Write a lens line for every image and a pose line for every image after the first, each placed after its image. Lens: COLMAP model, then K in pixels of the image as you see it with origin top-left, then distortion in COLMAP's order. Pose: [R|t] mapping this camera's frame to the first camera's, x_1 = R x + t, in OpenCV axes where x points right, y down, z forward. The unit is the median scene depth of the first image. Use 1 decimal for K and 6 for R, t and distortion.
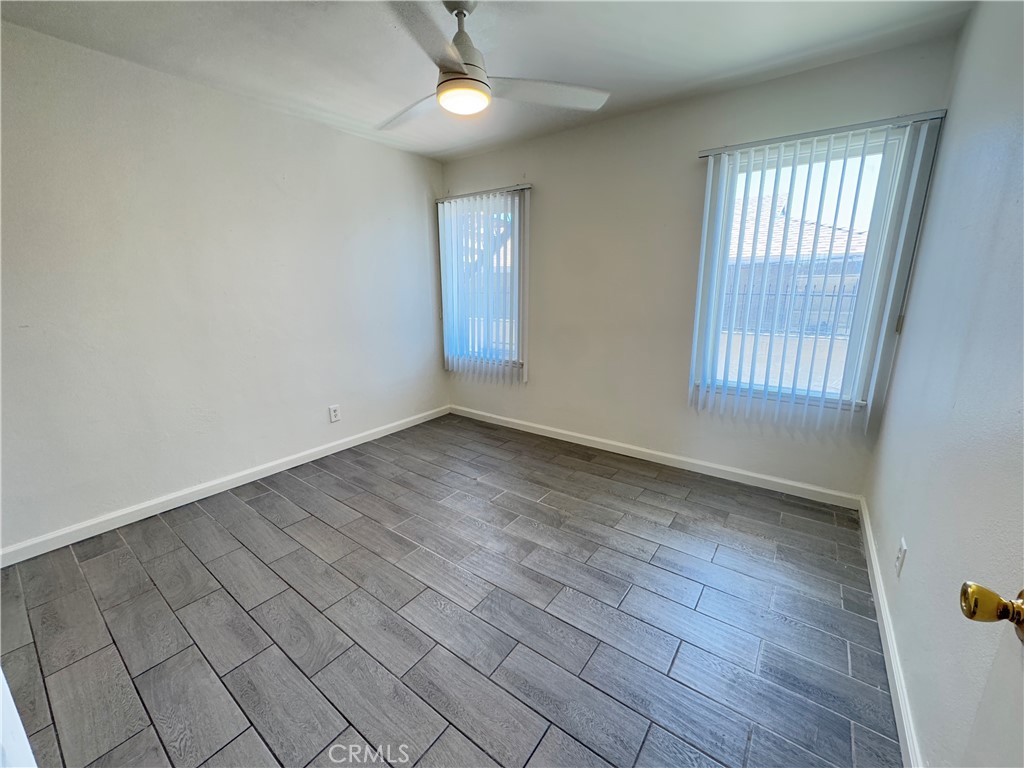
lens RADIAL K [[409.7, 0, 512.0], [0, 409.7, 384.0], [0, 0, 1]] dist [-0.001040, -0.000039]
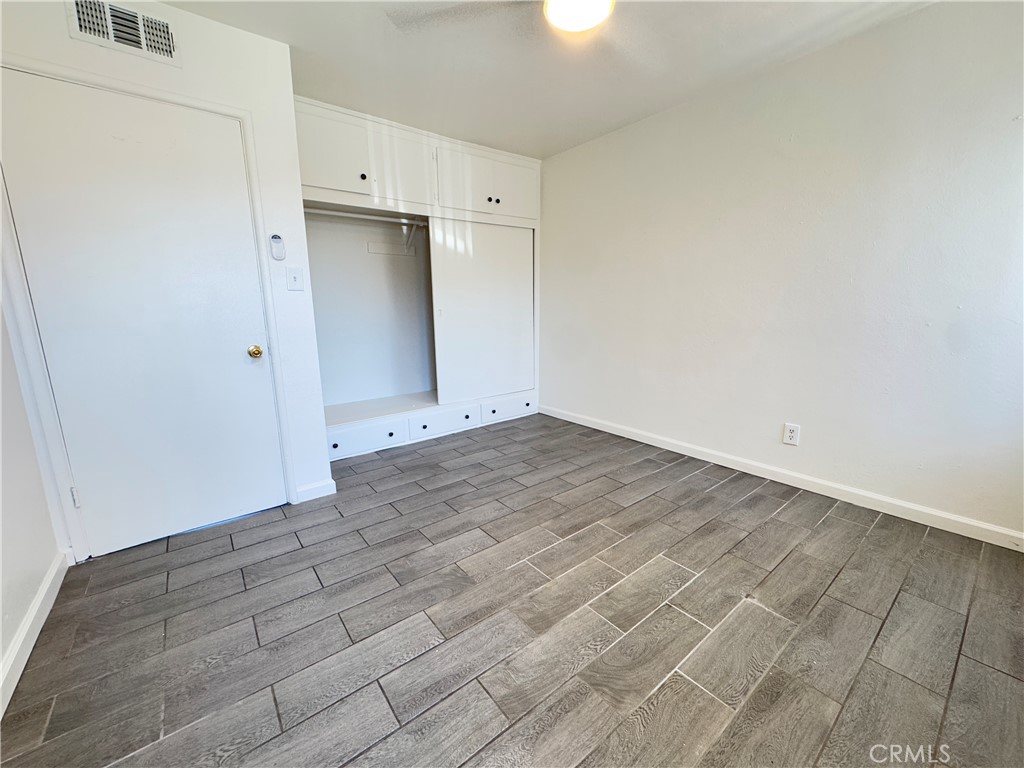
lens RADIAL K [[409.7, 0, 512.0], [0, 409.7, 384.0], [0, 0, 1]] dist [-0.001040, -0.000039]
pose [[-0.260820, 0.193162, -0.945865, 0.609490], [-0.211326, 0.944591, 0.251175, -0.147355], [0.941974, 0.265397, -0.205548, 0.959184]]
